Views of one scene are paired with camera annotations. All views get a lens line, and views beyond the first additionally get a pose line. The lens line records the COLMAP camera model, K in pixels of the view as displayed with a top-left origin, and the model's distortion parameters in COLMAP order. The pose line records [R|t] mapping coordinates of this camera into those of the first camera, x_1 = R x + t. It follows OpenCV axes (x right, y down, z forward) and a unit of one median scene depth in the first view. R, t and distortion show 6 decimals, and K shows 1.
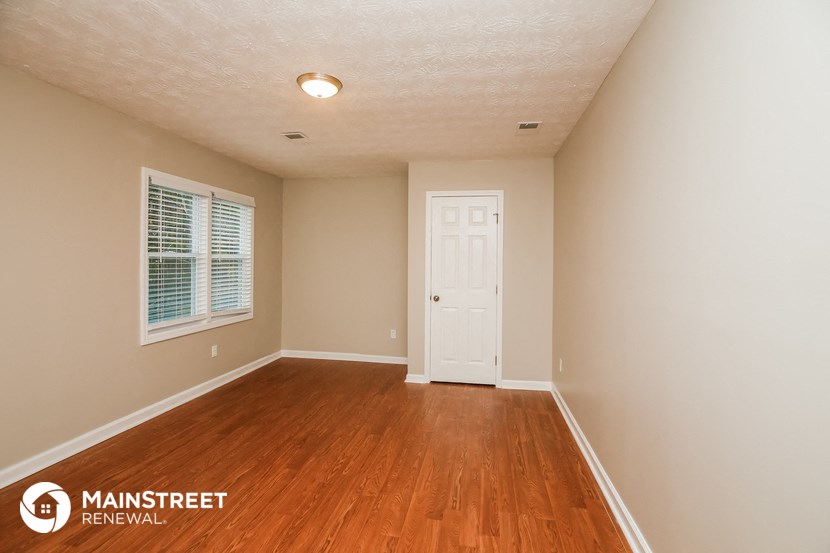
lens RADIAL K [[376.3, 0, 415.9], [0, 376.3, 270.6], [0, 0, 1]] dist [-0.002752, -0.005405]
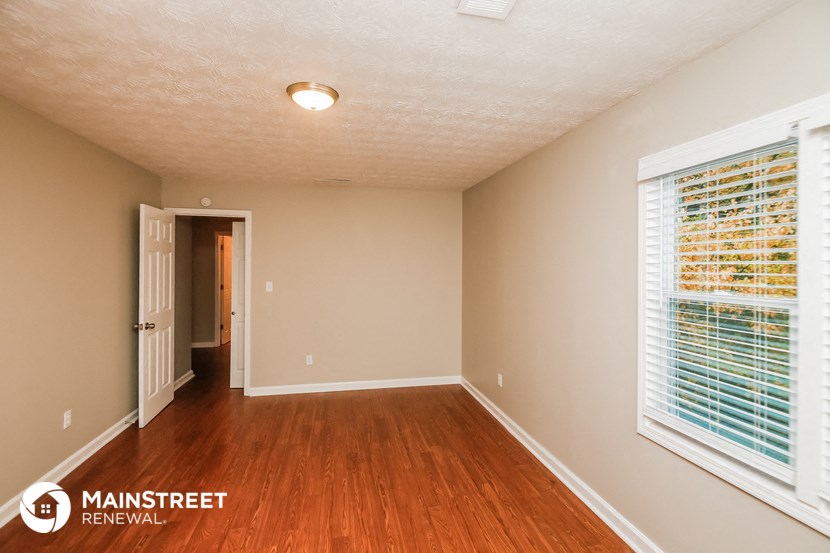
lens RADIAL K [[376.3, 0, 411.4], [0, 376.3, 273.1], [0, 0, 1]] dist [-0.002752, -0.005405]
pose [[-0.930049, -0.009061, -0.367323, -0.139006], [-0.023825, 0.999079, 0.035680, -0.098882], [0.366661, 0.041936, -0.929409, 1.604877]]
